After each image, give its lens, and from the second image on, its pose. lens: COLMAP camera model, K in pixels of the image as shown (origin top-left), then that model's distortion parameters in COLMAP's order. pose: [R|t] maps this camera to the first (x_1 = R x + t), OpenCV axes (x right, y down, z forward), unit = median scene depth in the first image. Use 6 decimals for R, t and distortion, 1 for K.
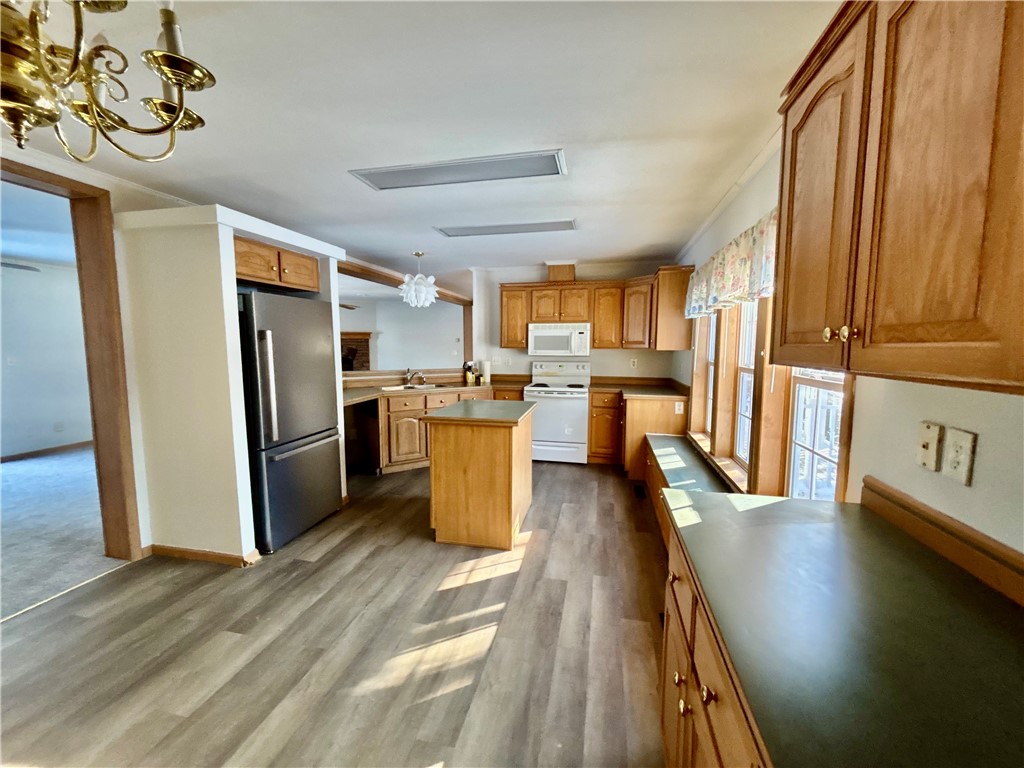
lens RADIAL K [[411.9, 0, 510.1], [0, 411.9, 382.3], [0, 0, 1]] dist [-0.000221, -0.000668]
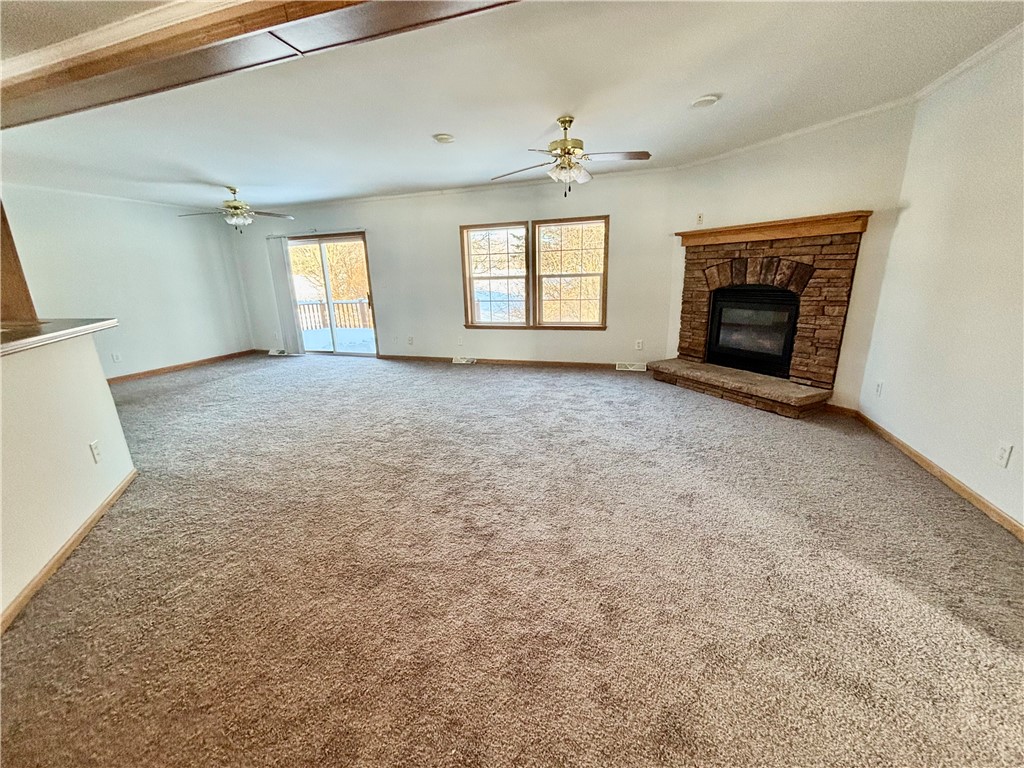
lens RADIAL K [[411.9, 0, 511.7], [0, 411.9, 386.7], [0, 0, 1]] dist [-0.000221, -0.000668]
pose [[-0.097362, 0.262083, -0.960121, 0.106977], [-0.064302, 0.961033, 0.268852, -0.182561], [0.993170, 0.087913, -0.076716, 2.440319]]
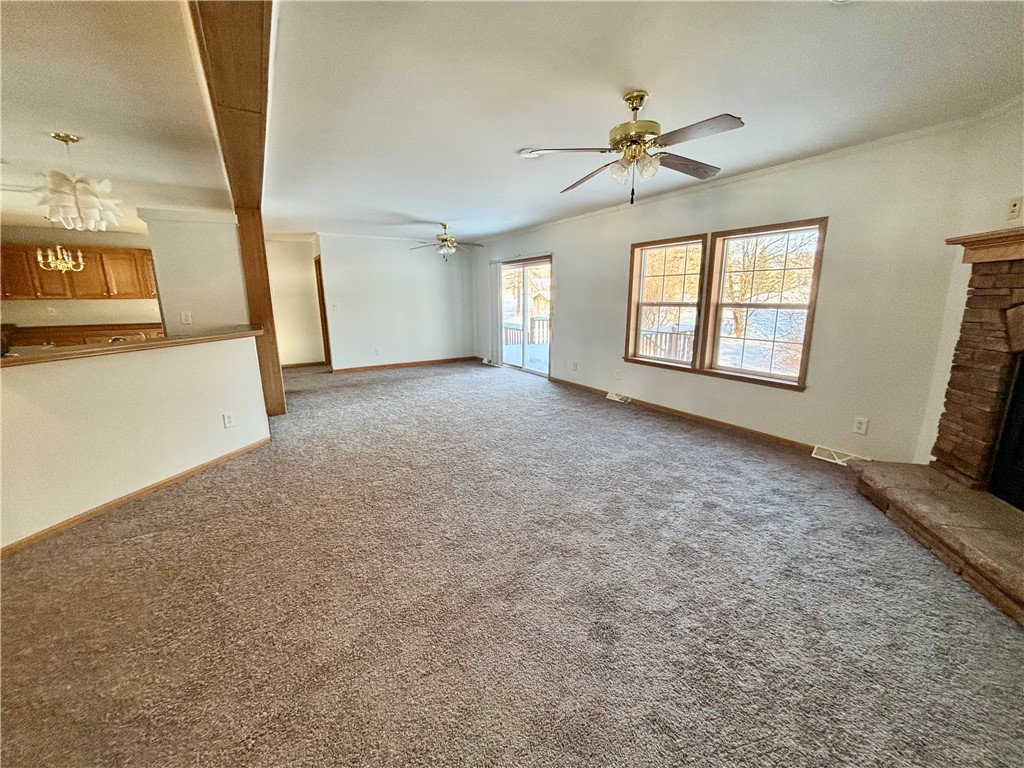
lens RADIAL K [[411.9, 0, 511.1], [0, 411.9, 385.0], [0, 0, 1]] dist [-0.000221, -0.000668]
pose [[-0.716423, 0.151159, -0.681094, -0.335285], [-0.058528, 0.959783, 0.274574, -0.252311], [0.695207, 0.236575, -0.678763, 2.893454]]
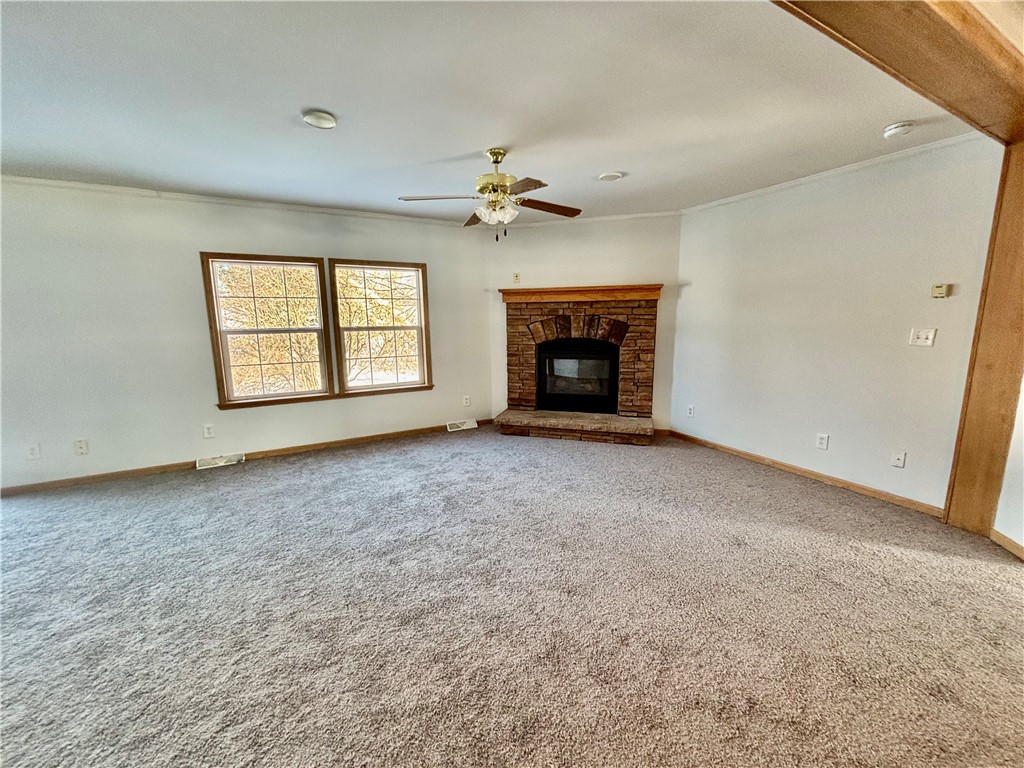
lens RADIAL K [[411.9, 0, 510.7], [0, 411.9, 386.3], [0, 0, 1]] dist [-0.000221, -0.000668]
pose [[0.664237, 0.116134, -0.738446, -0.345904], [-0.057206, 0.992859, 0.104687, -0.159120], [0.745330, -0.027293, 0.666136, 1.871115]]
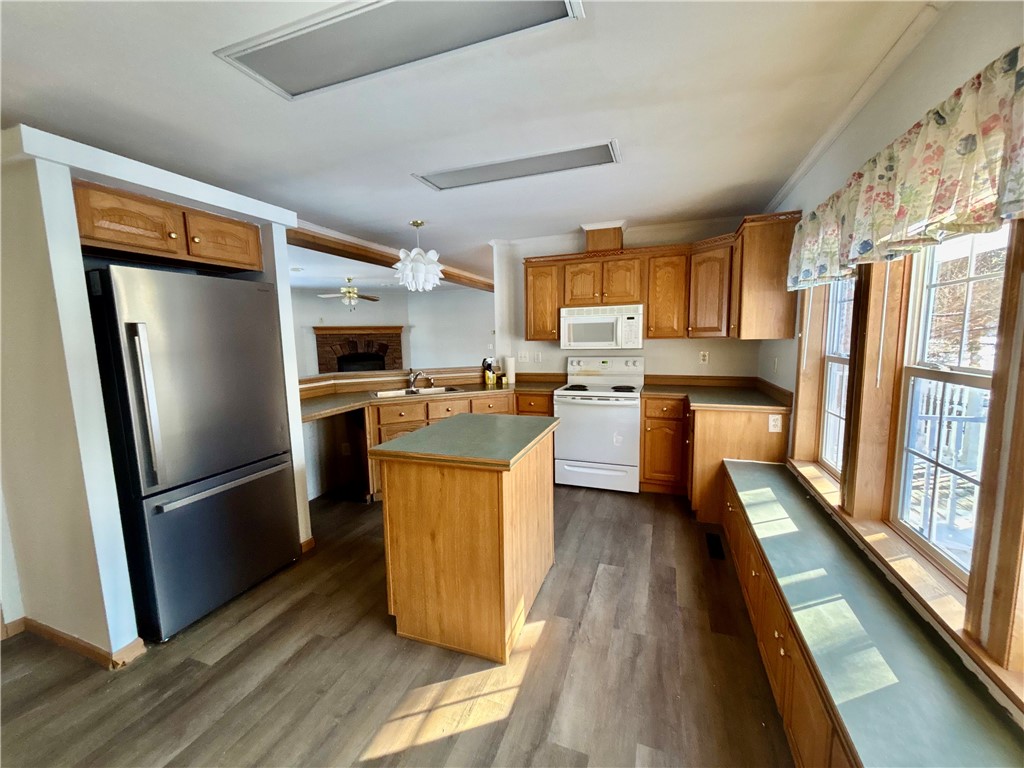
lens RADIAL K [[411.9, 0, 512.0], [0, 411.9, 384.3], [0, 0, 1]] dist [-0.000221, -0.000668]
pose [[0.991273, -0.006227, -0.131678, 0.090158], [0.009448, 0.999671, 0.023851, -0.031000], [0.131486, -0.024887, 0.991006, 0.353147]]
